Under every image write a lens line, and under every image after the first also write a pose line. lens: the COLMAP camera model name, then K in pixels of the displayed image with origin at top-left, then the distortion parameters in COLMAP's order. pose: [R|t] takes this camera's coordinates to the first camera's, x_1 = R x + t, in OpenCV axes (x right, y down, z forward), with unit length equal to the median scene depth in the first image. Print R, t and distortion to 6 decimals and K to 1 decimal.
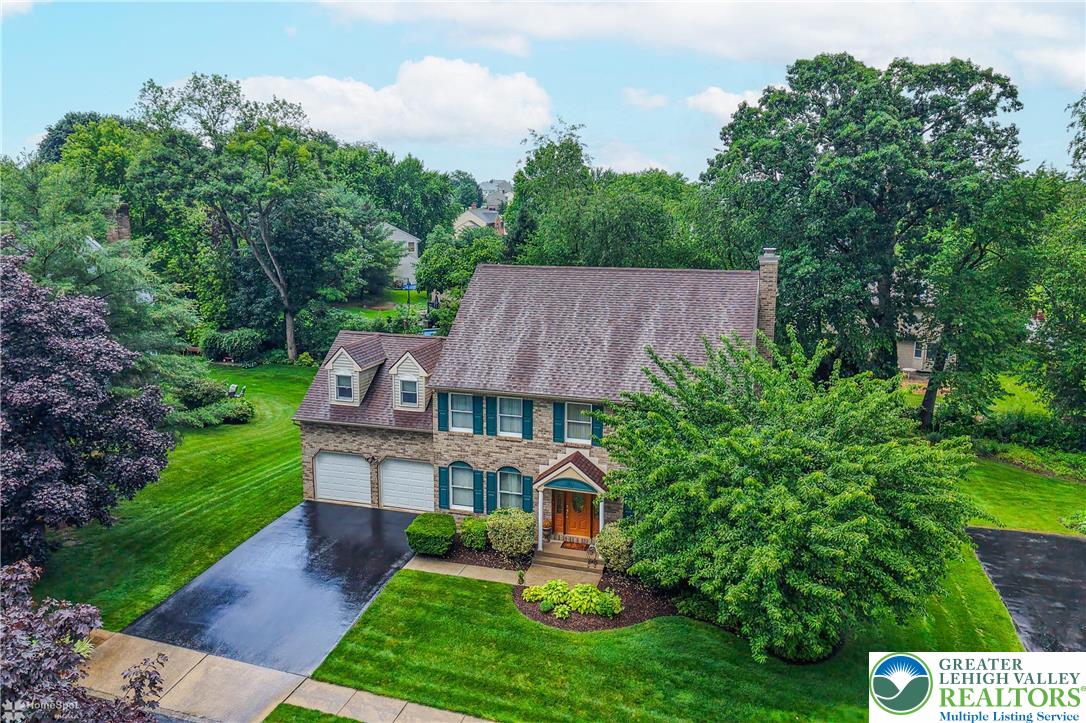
lens RADIAL K [[863.8, 0, 543.0], [0, 863.8, 361.5], [0, 0, 1]] dist [0.006699, 0.001432]
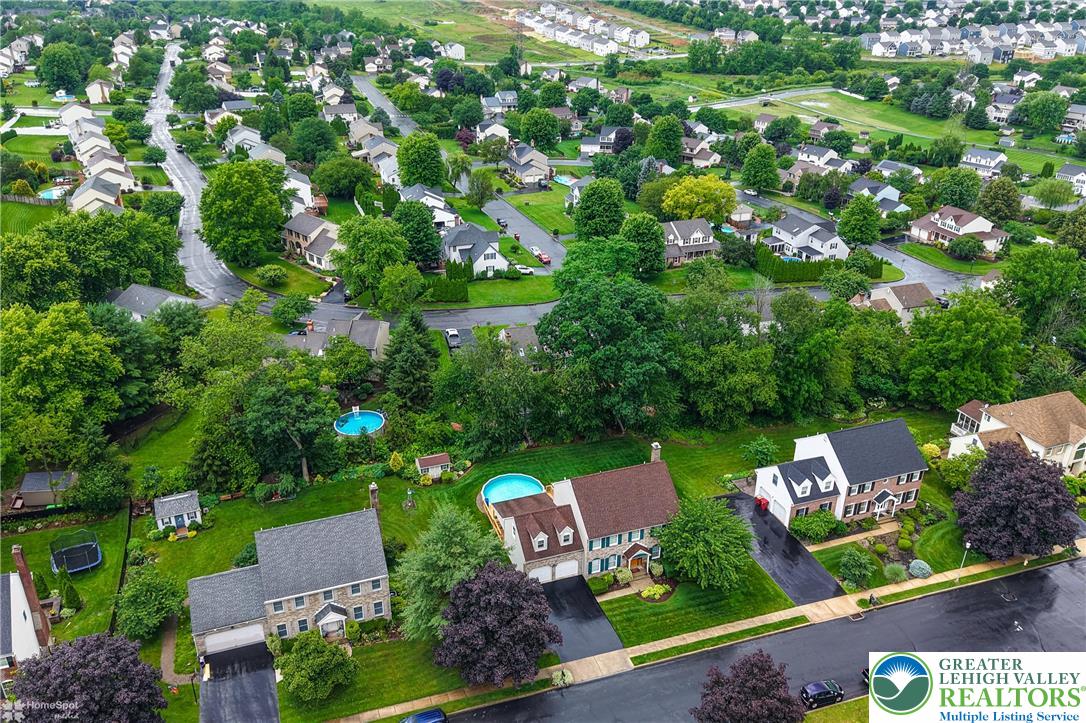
lens RADIAL K [[863.8, 0, 543.0], [0, 863.8, 361.5], [0, 0, 1]] dist [0.006699, 0.001432]
pose [[0.796642, -0.265060, 0.543235, -1.586118], [0.114323, 0.948576, 0.295185, -1.333687], [-0.593541, -0.173052, 0.785978, -0.985058]]
